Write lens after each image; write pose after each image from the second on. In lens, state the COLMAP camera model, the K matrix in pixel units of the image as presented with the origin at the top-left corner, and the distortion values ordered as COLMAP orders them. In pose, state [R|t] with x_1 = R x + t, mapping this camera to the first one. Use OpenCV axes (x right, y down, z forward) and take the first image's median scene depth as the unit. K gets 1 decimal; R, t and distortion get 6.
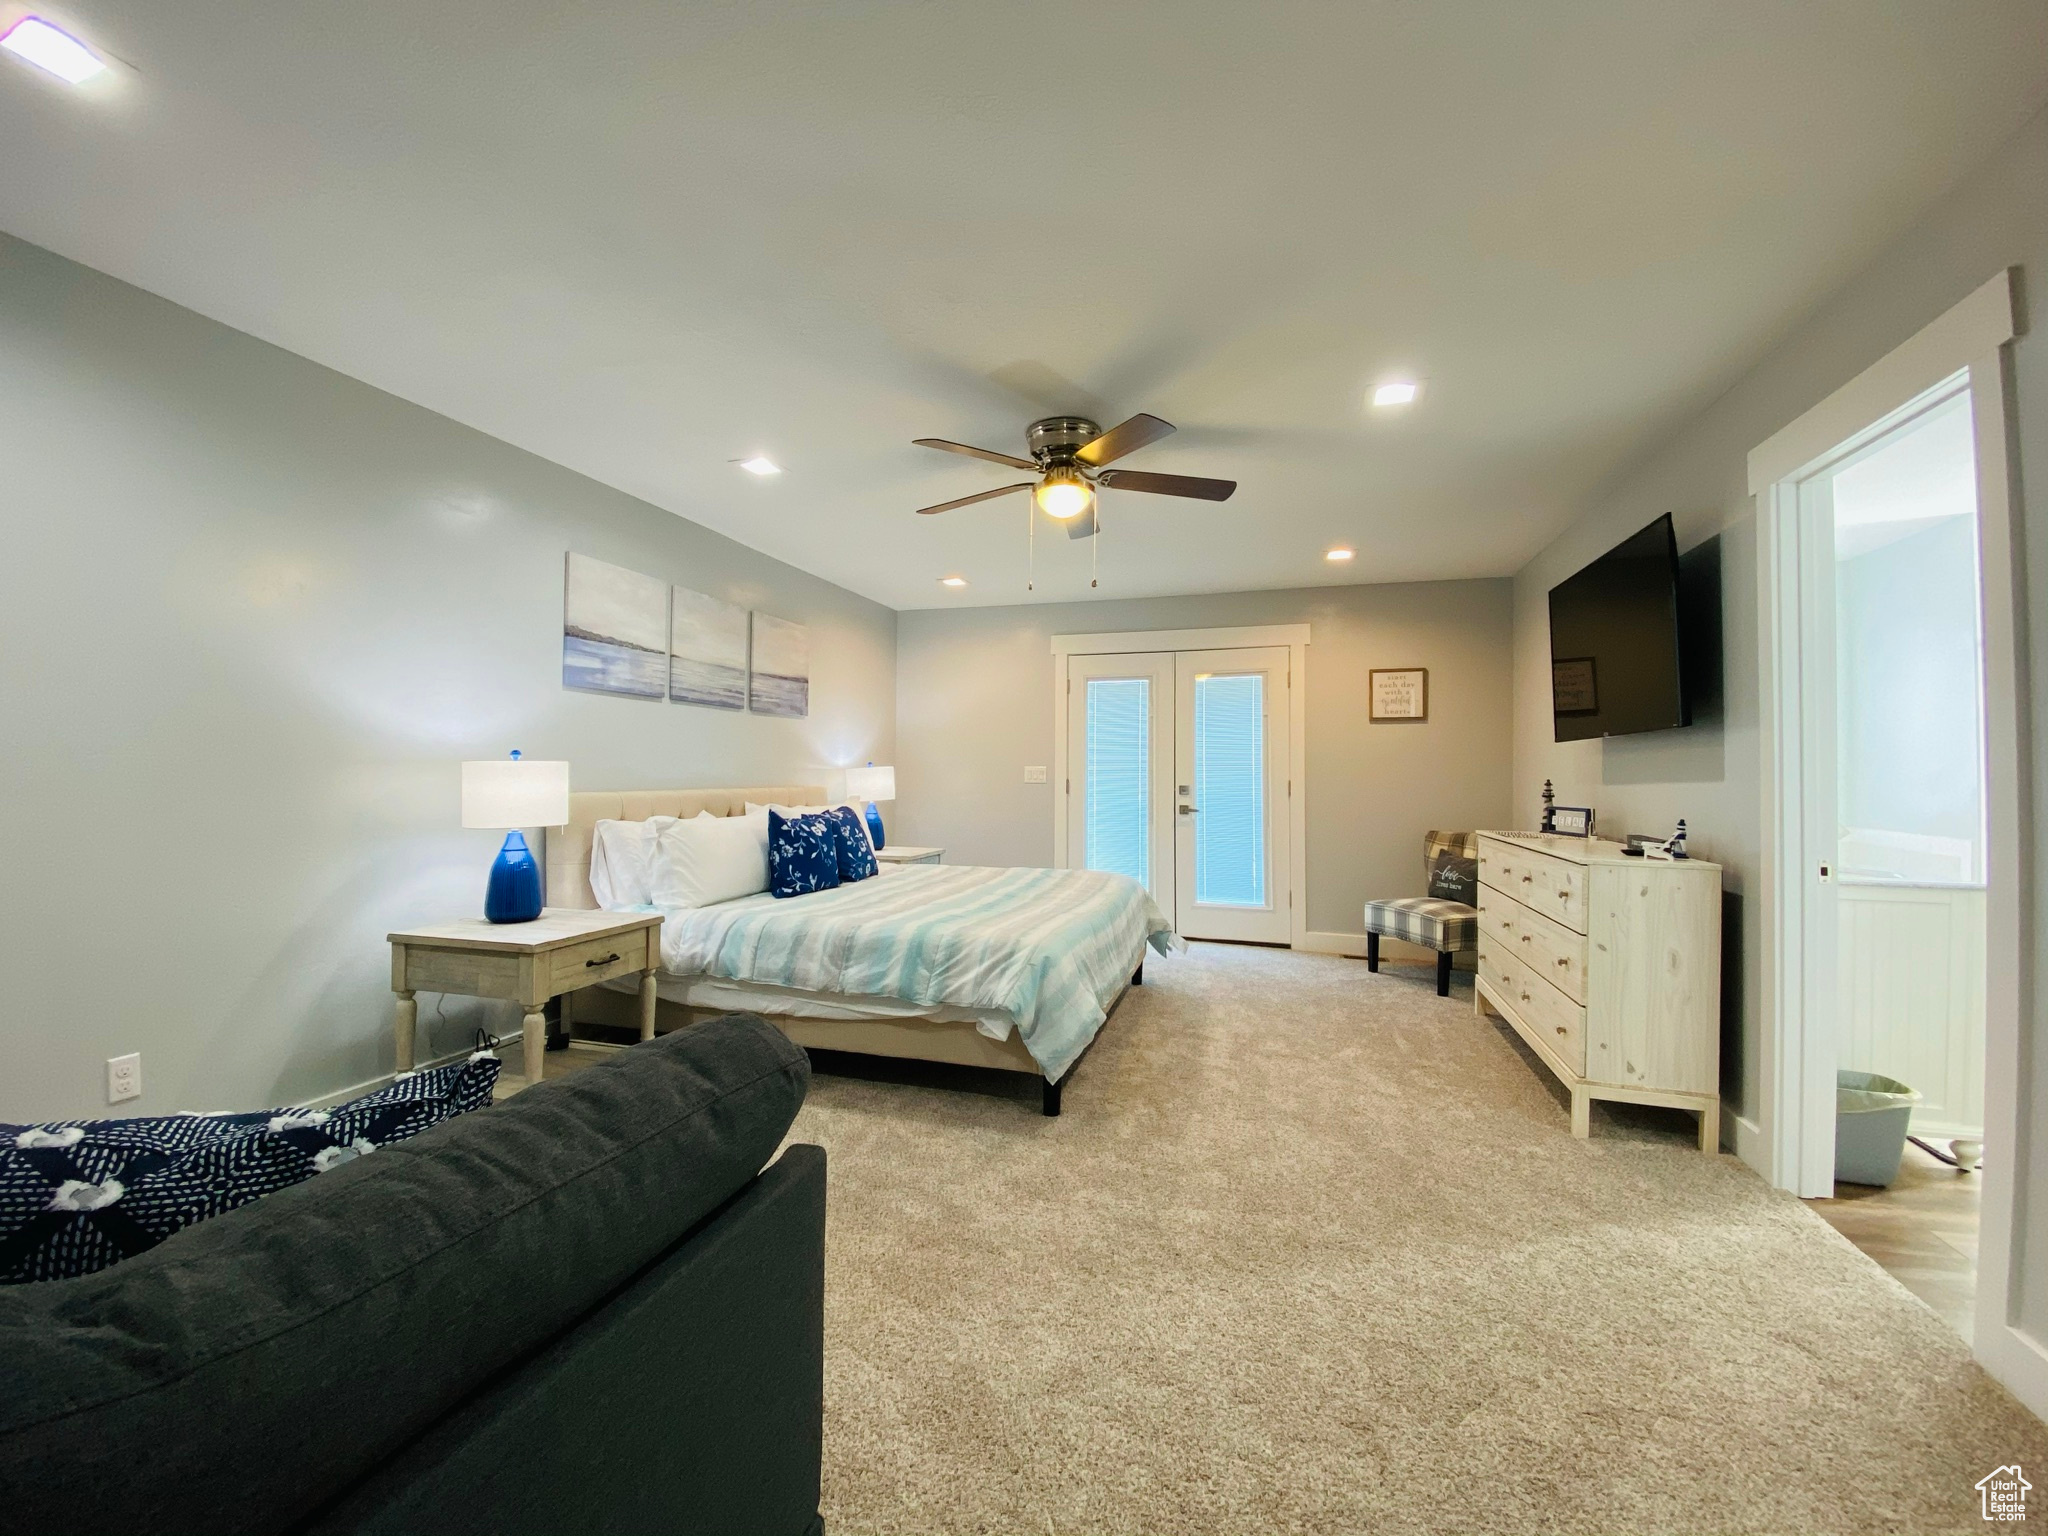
lens RADIAL K [[836.3, 0, 1038.7], [0, 836.3, 760.5], [0, 0, 1]] dist [0.008351, -0.015381]
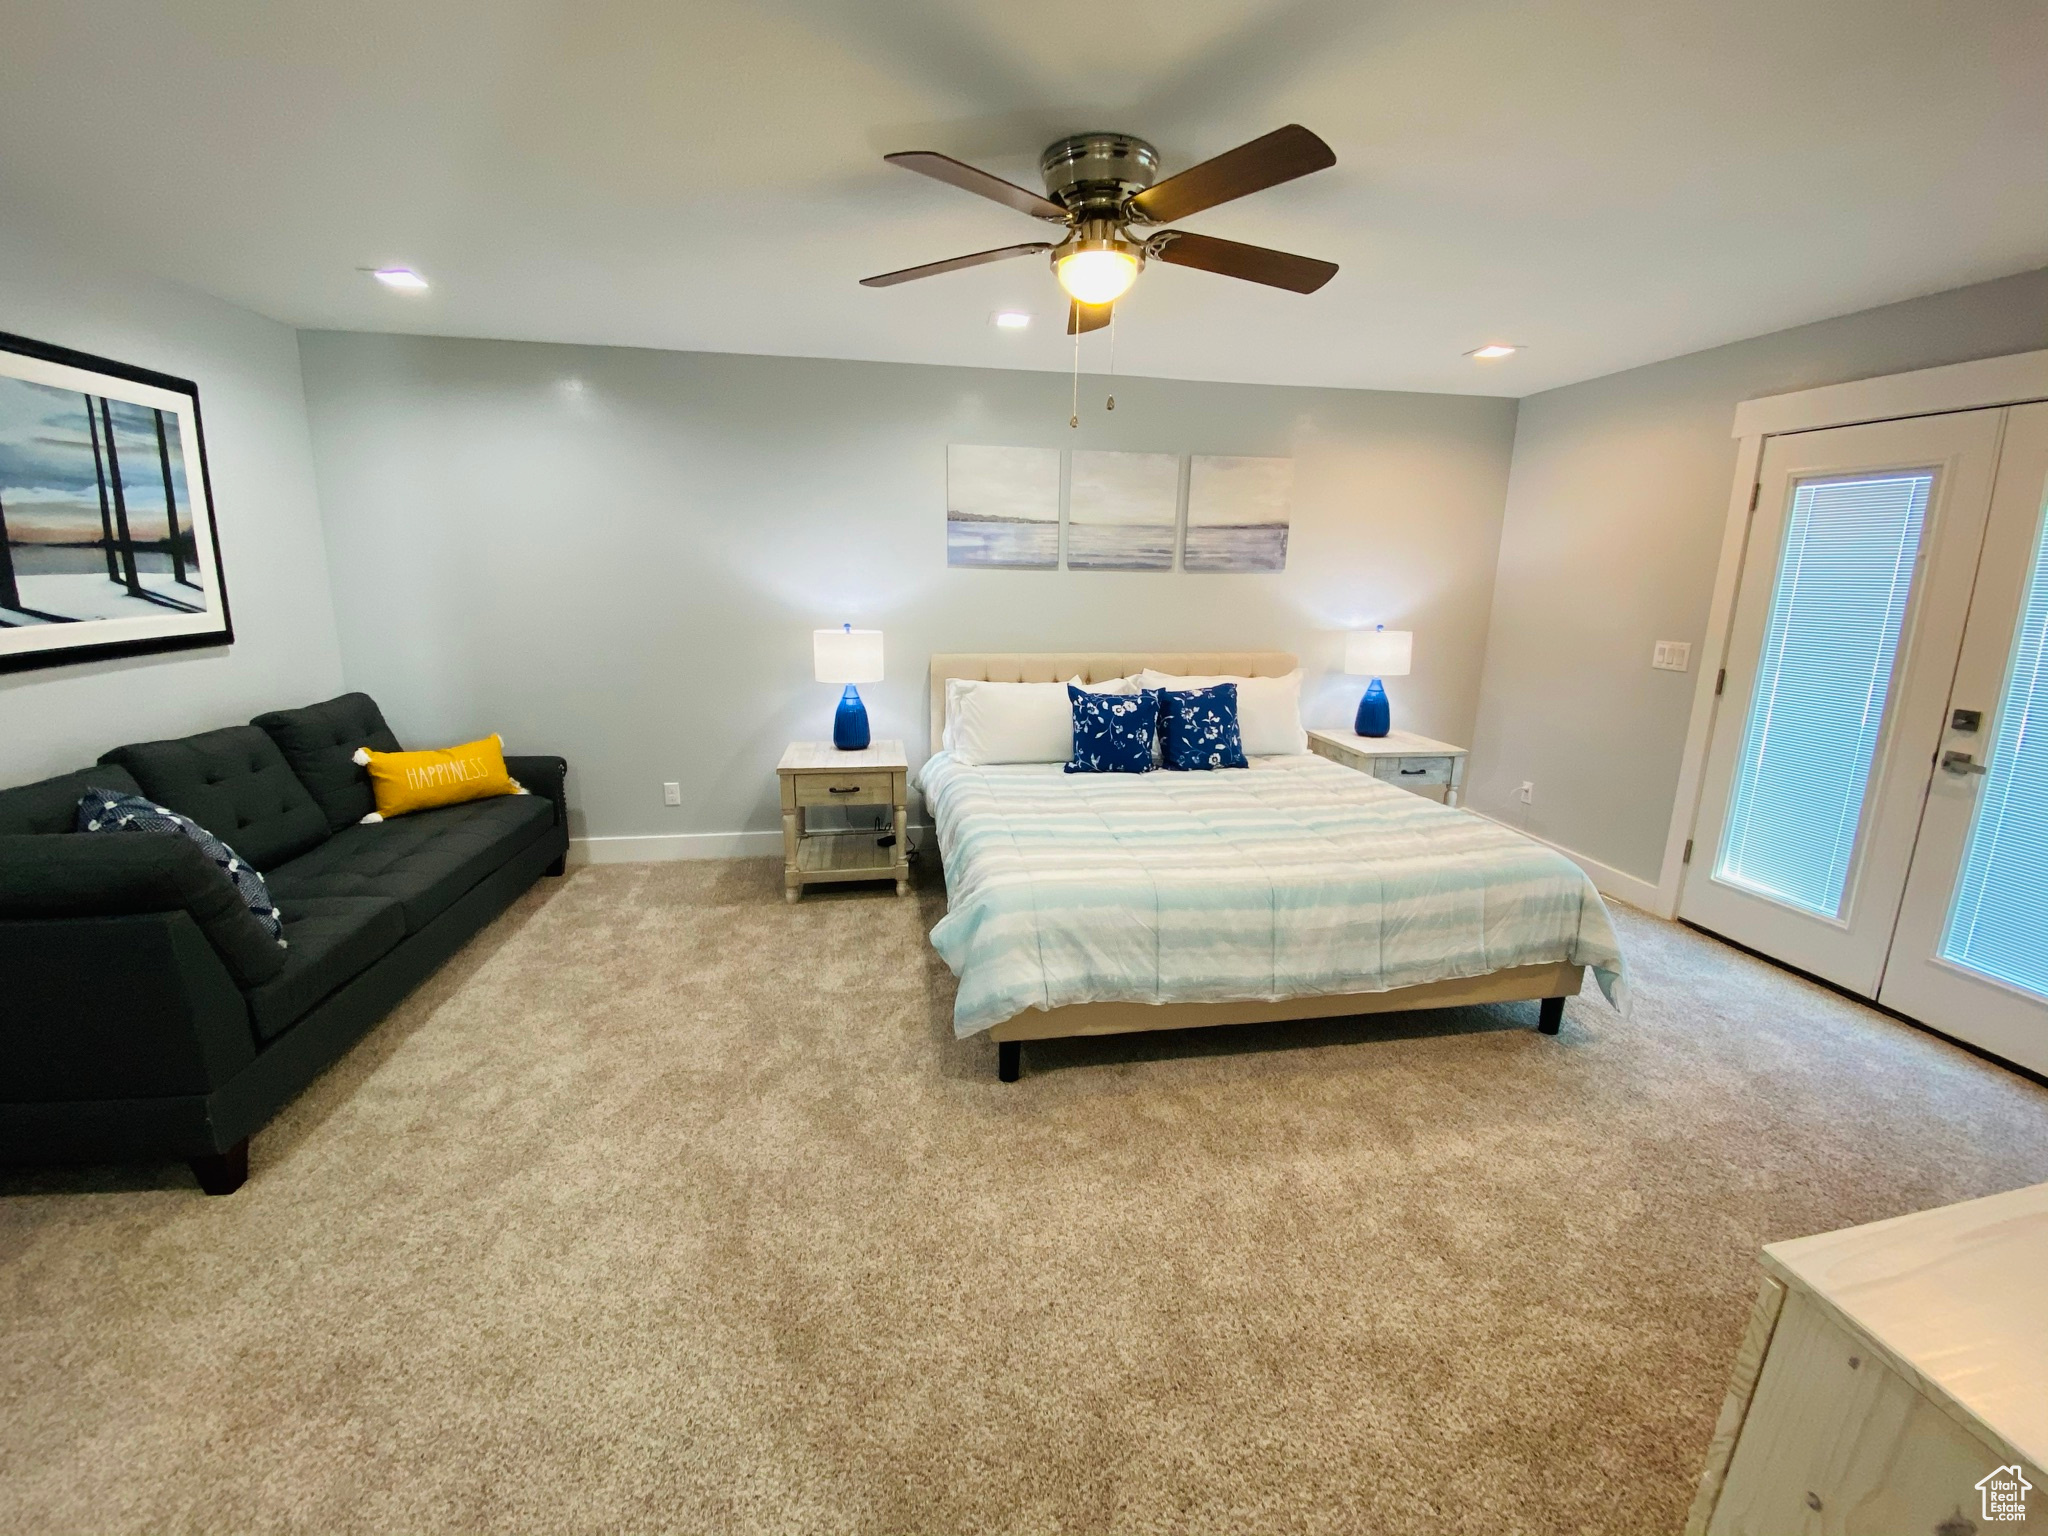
lens RADIAL K [[836.3, 0, 1032.0], [0, 836.3, 773.0], [0, 0, 1]] dist [0.008351, -0.015381]
pose [[0.419236, 0.211194, -0.882971, 0.551771], [0.006091, 0.971891, 0.235354, -0.071189], [0.907857, -0.104048, 0.406165, 0.522666]]
